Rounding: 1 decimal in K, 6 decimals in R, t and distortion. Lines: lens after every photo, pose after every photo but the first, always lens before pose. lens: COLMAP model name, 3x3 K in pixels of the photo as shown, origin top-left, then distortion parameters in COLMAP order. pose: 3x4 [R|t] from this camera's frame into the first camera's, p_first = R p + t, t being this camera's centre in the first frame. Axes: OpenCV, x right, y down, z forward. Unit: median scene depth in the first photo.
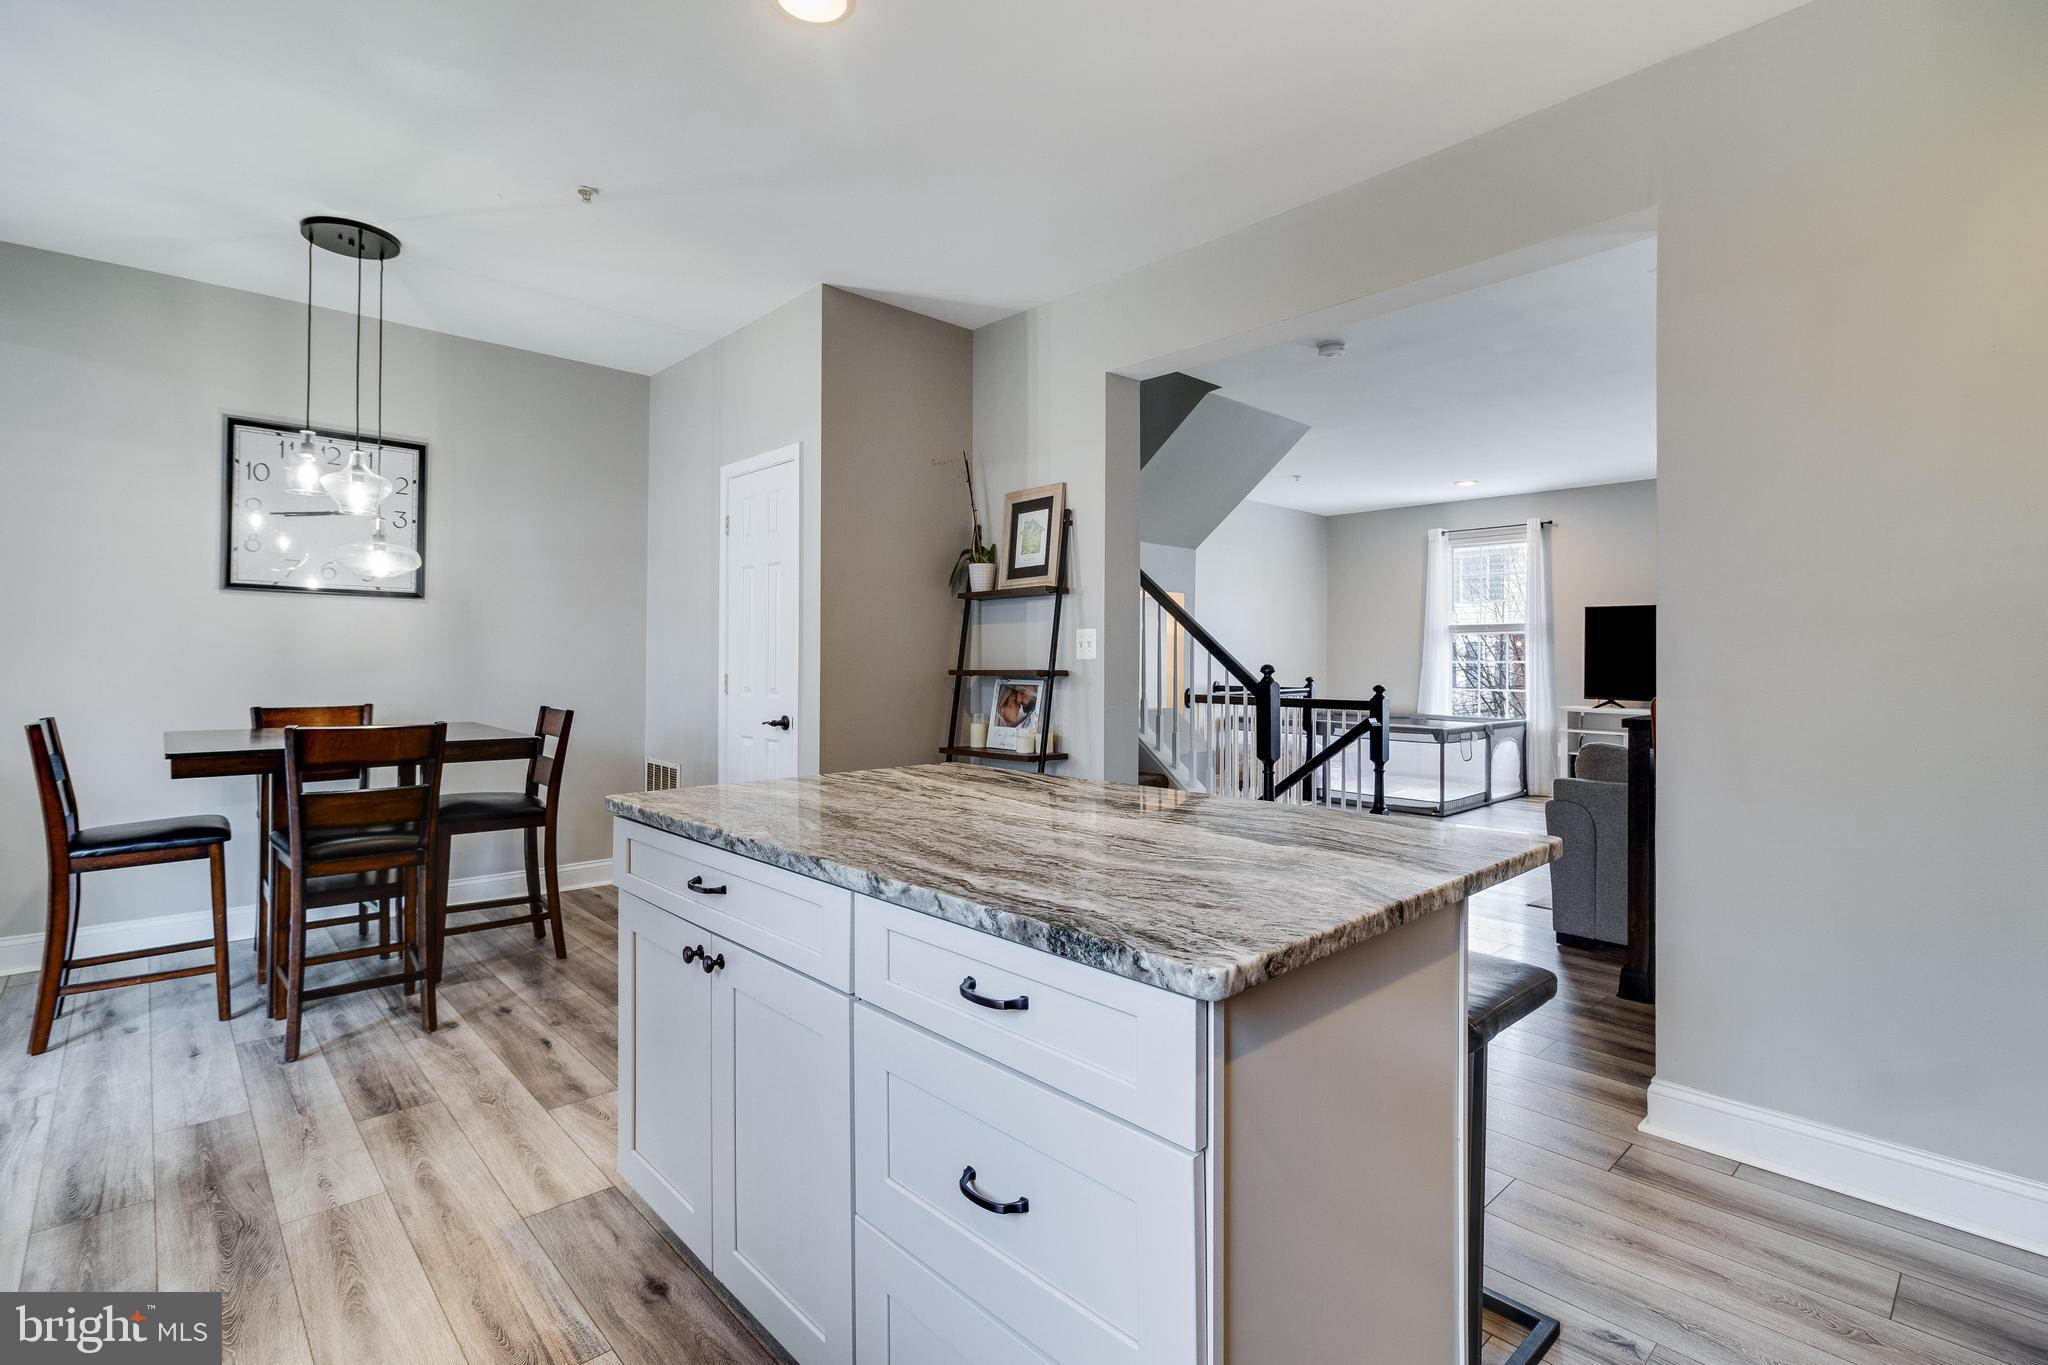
lens RADIAL K [[958.3, 0, 1038.2], [0, 958.3, 660.1], [0, 0, 1]] dist [-0.005681, 0.001014]
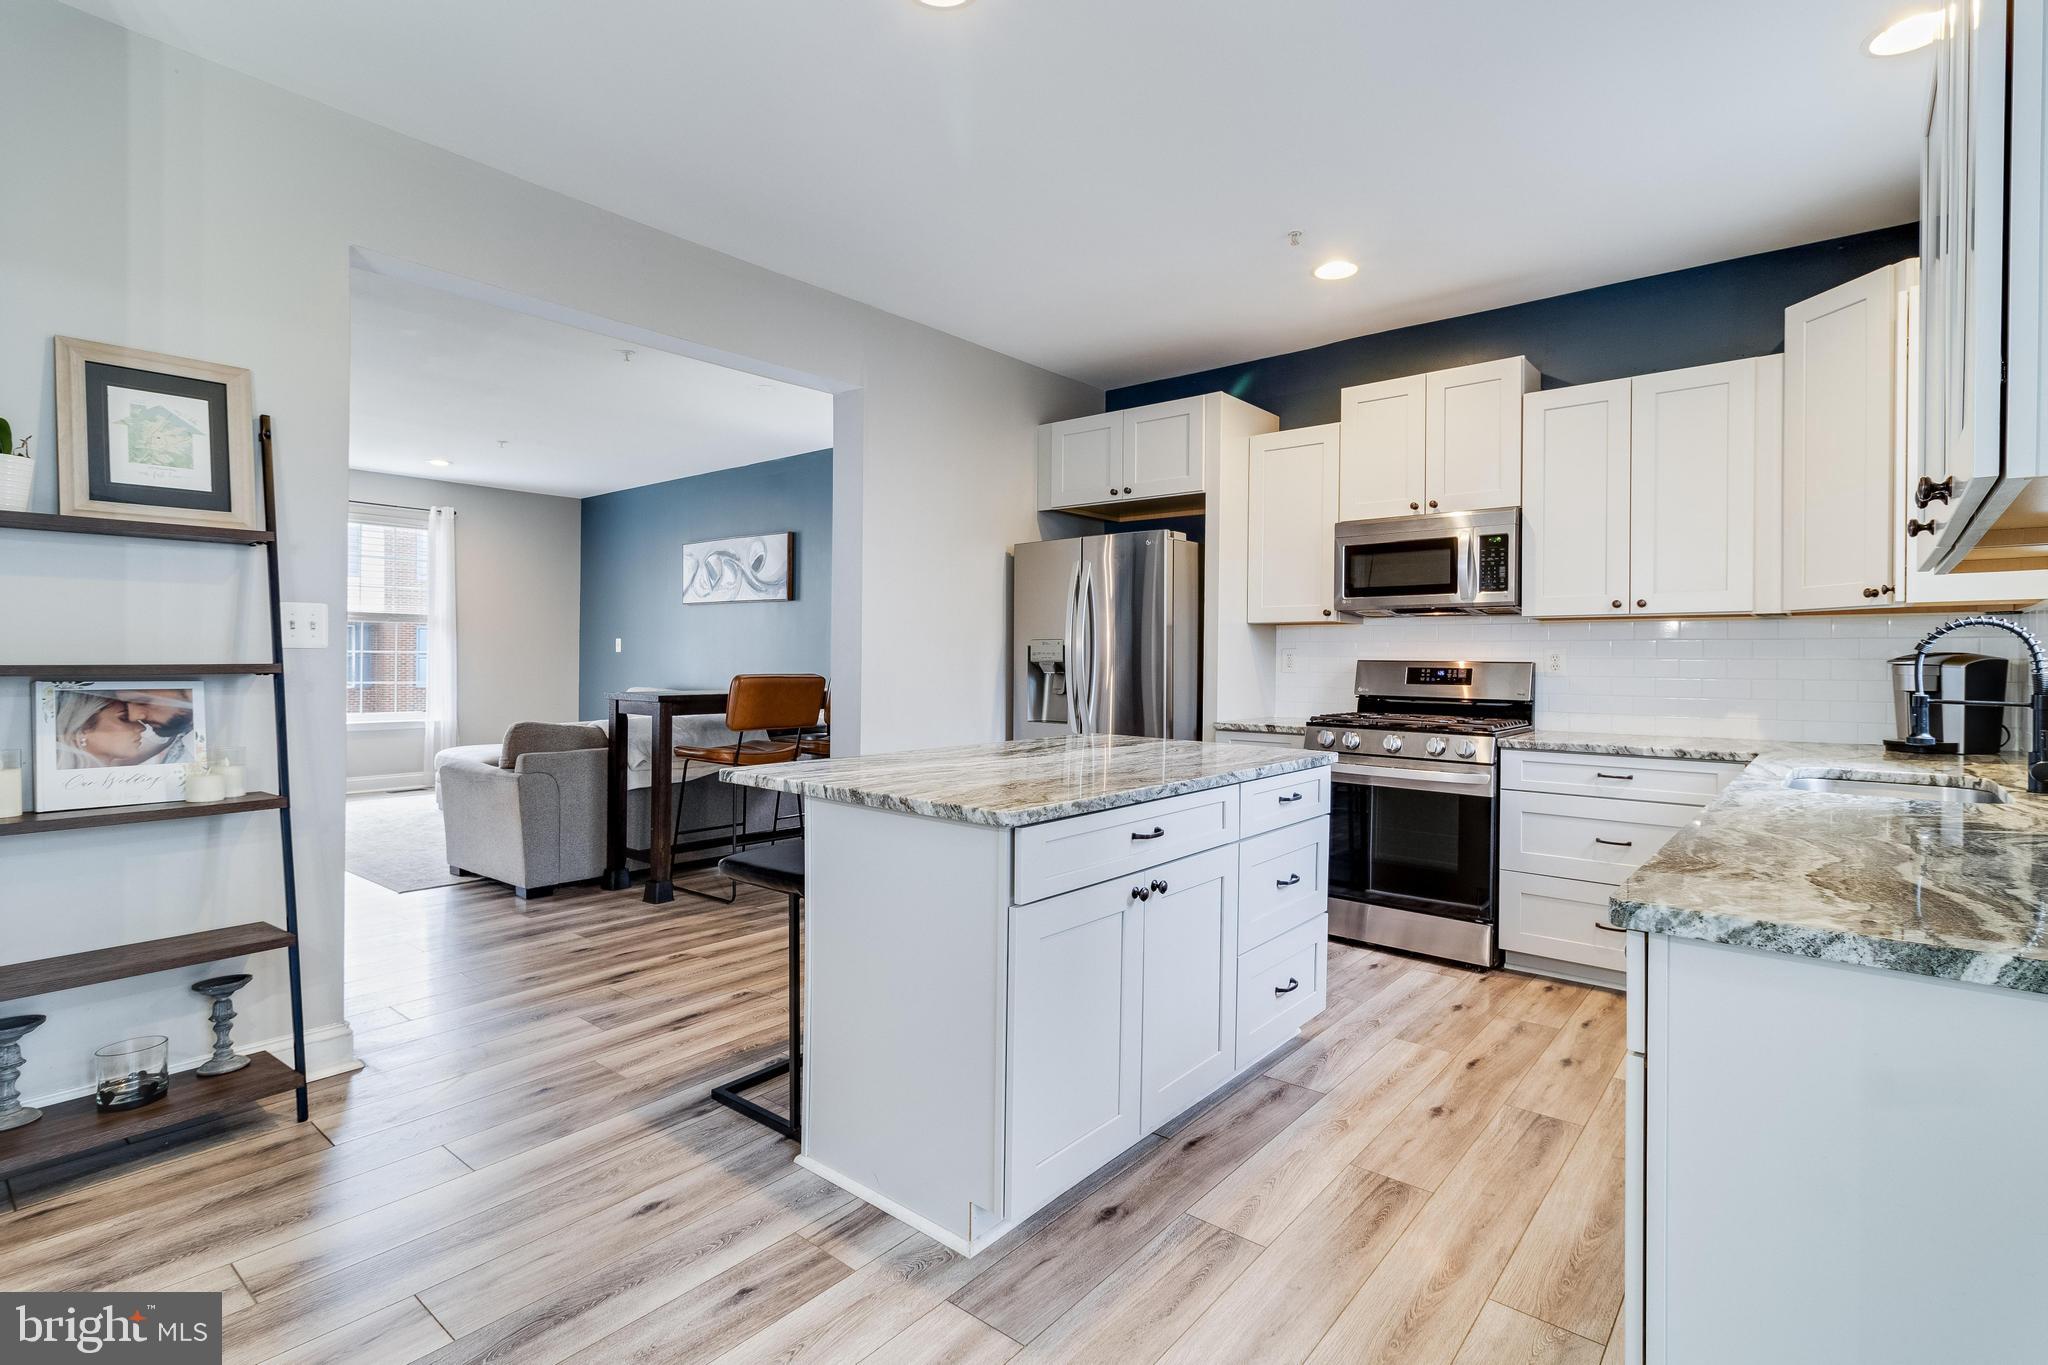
lens RADIAL K [[958.3, 0, 1031.3], [0, 958.3, 666.1], [0, 0, 1]] dist [-0.005681, 0.001014]
pose [[-0.129485, -0.009984, 0.991531, -0.482692], [-0.011727, 0.999895, 0.008537, 0.000257], [-0.991512, -0.010522, -0.129588, 0.399444]]
